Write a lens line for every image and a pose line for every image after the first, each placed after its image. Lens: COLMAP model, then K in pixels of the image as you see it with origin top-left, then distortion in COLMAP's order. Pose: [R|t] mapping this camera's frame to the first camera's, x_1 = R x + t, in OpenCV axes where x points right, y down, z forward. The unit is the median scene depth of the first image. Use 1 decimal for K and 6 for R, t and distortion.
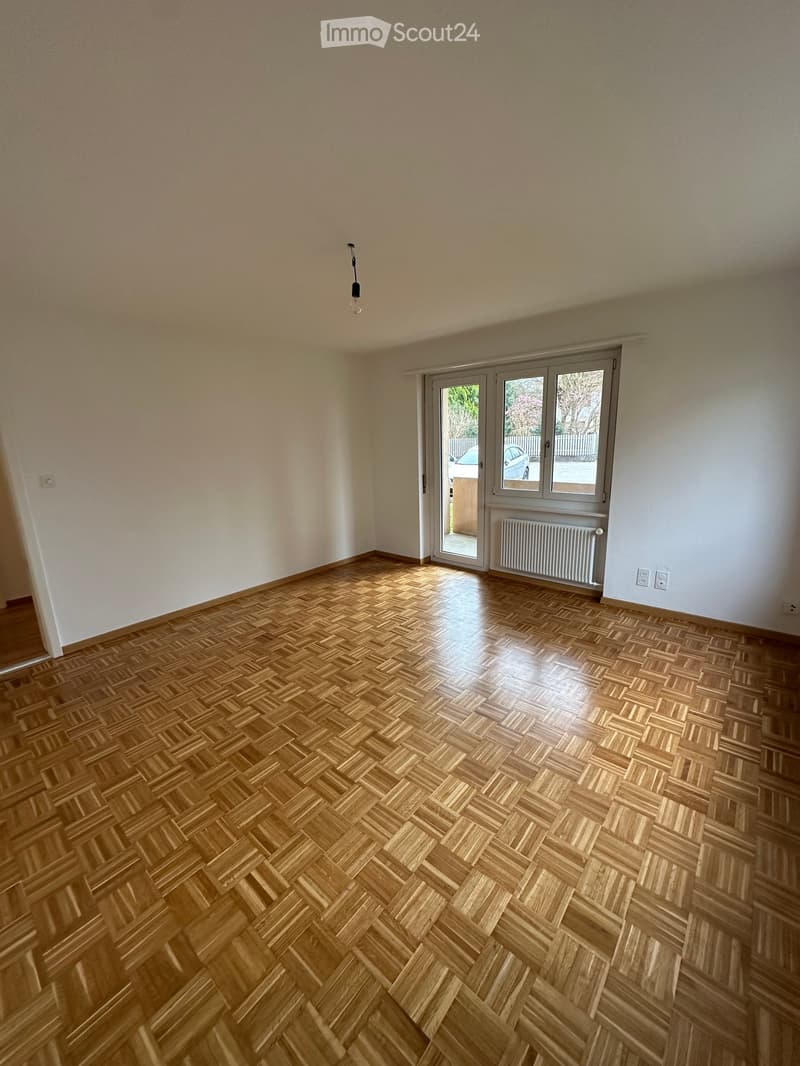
lens RADIAL K [[422.4, 0, 399.0], [0, 422.4, 533.5], [0, 0, 1]] dist [-0.001311, 0.000111]
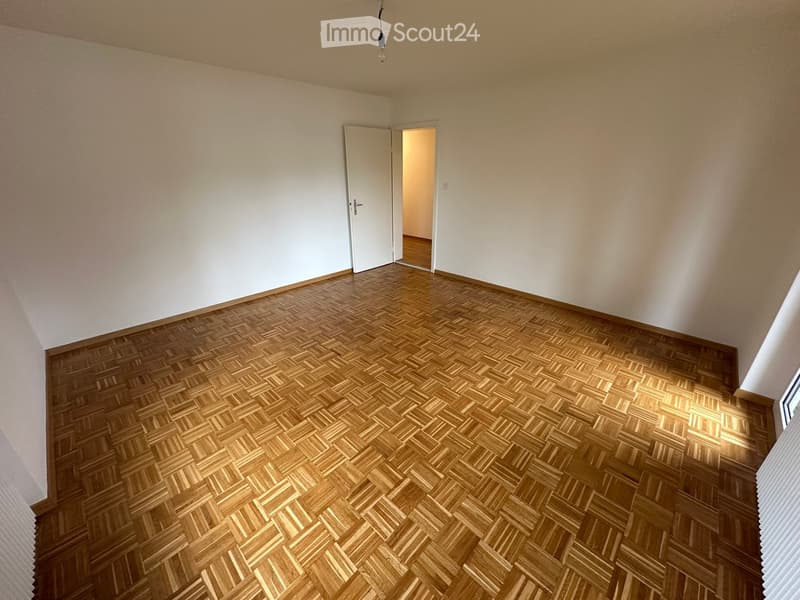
lens RADIAL K [[317.0, 0, 401.5], [0, 317.0, 302.2], [0, 0, 1]] dist [-0.001311, 0.000111]
pose [[-0.047360, 0.422543, -0.905105, 0.806178], [-0.219463, 0.879579, 0.422110, -0.246216], [0.974471, 0.218628, 0.051076, 0.924254]]
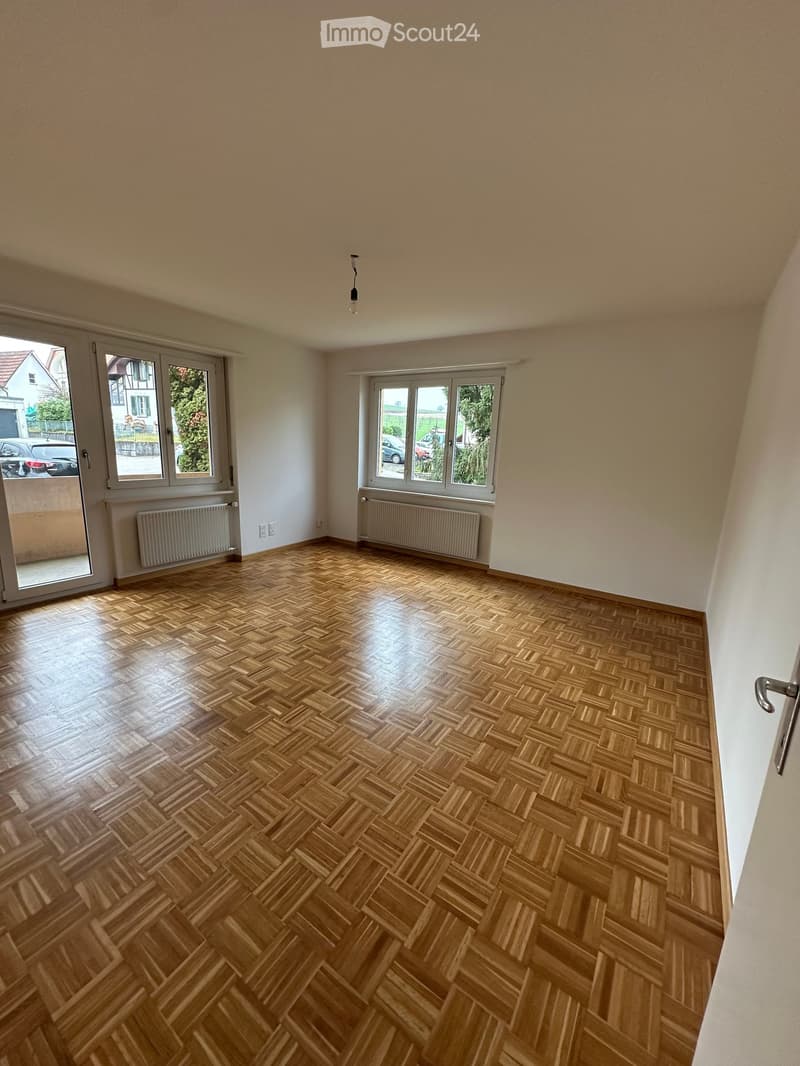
lens RADIAL K [[422.4, 0, 398.8], [0, 422.4, 533.4], [0, 0, 1]] dist [-0.001311, 0.000111]
pose [[-0.118699, -0.182904, 0.975939, -1.109177], [0.188393, 0.960885, 0.202996, -0.113999], [-0.974894, 0.207955, -0.079598, 0.876679]]
